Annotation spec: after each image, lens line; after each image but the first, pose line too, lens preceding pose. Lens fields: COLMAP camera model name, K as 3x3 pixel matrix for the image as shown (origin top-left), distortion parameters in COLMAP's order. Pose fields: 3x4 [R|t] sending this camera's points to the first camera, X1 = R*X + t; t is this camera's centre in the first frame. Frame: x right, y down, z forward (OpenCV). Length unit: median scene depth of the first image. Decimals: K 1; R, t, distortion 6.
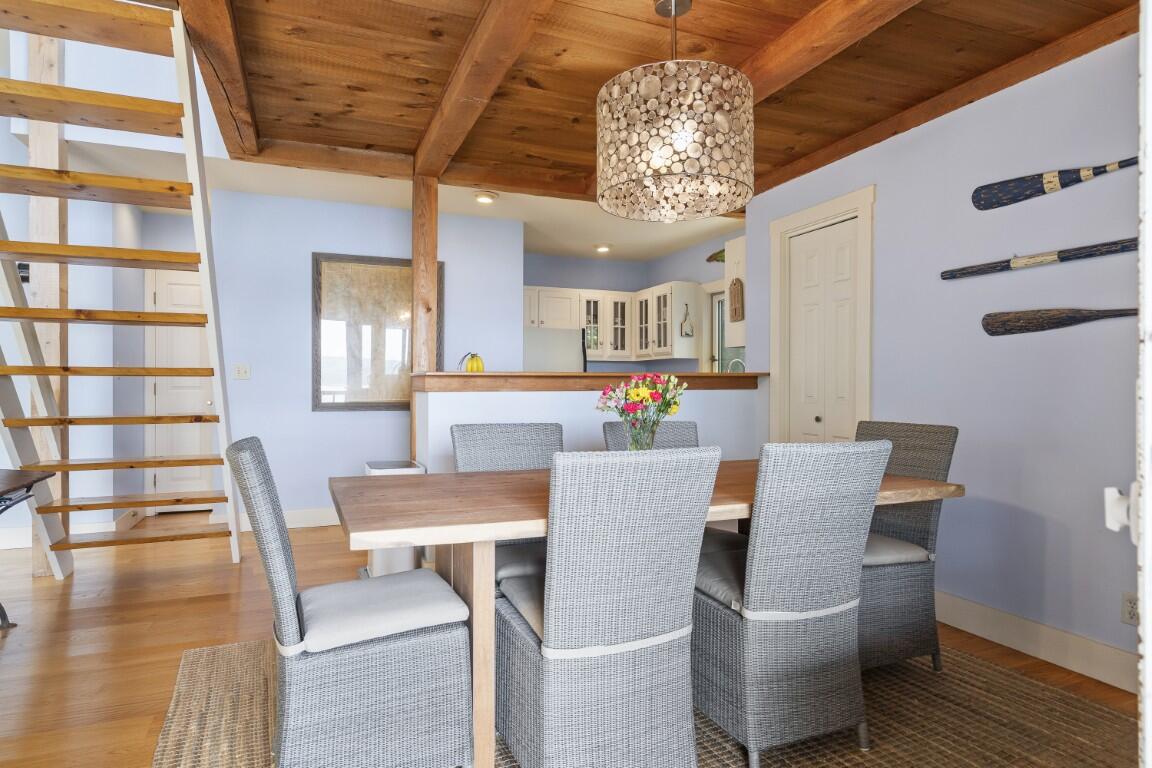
lens RADIAL K [[658.1, 0, 577.7], [0, 658.1, 400.5], [0, 0, 1]] dist [0.043719, -0.000570]
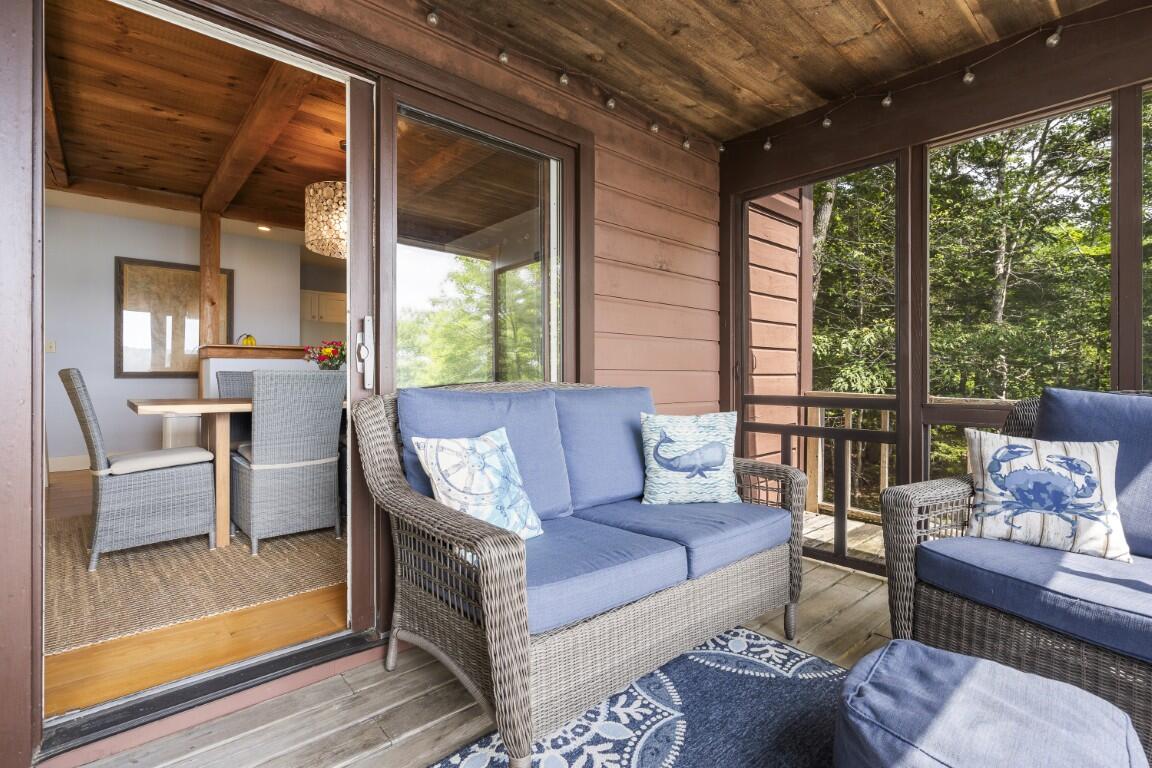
lens RADIAL K [[528.2, 0, 576.0], [0, 528.2, 384.0], [0, 0, 1]] dist [0.002170, 0.000403]
pose [[0.944216, -0.004872, 0.329292, 0.127877], [0.007765, 0.999942, -0.007471, 0.048163], [-0.329237, 0.009611, 0.944199, -0.317864]]
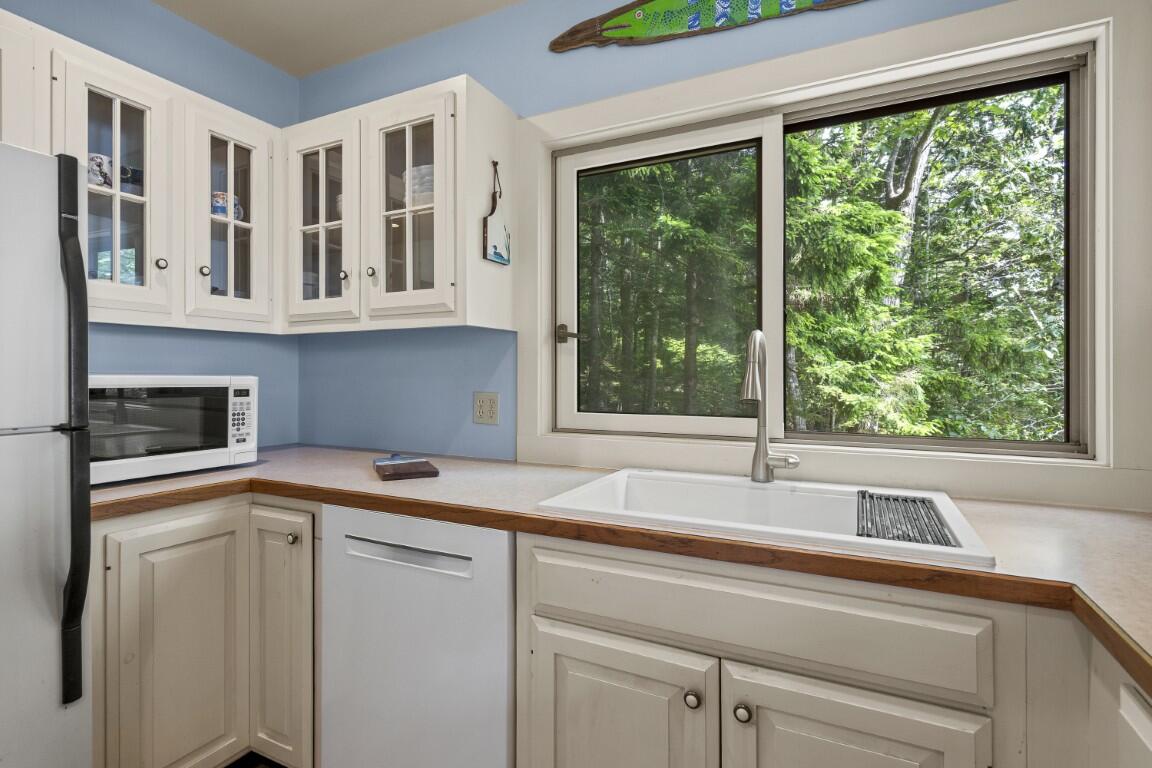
lens RADIAL K [[554.3, 0, 577.5], [0, 554.3, 370.3], [0, 0, 1]] dist [-0.000416, -0.000100]
pose [[0.751949, -0.005998, 0.659195, 0.015504], [0.013017, 0.999899, -0.005750, -0.044418], [-0.659093, 0.012904, 0.751950, 0.818843]]
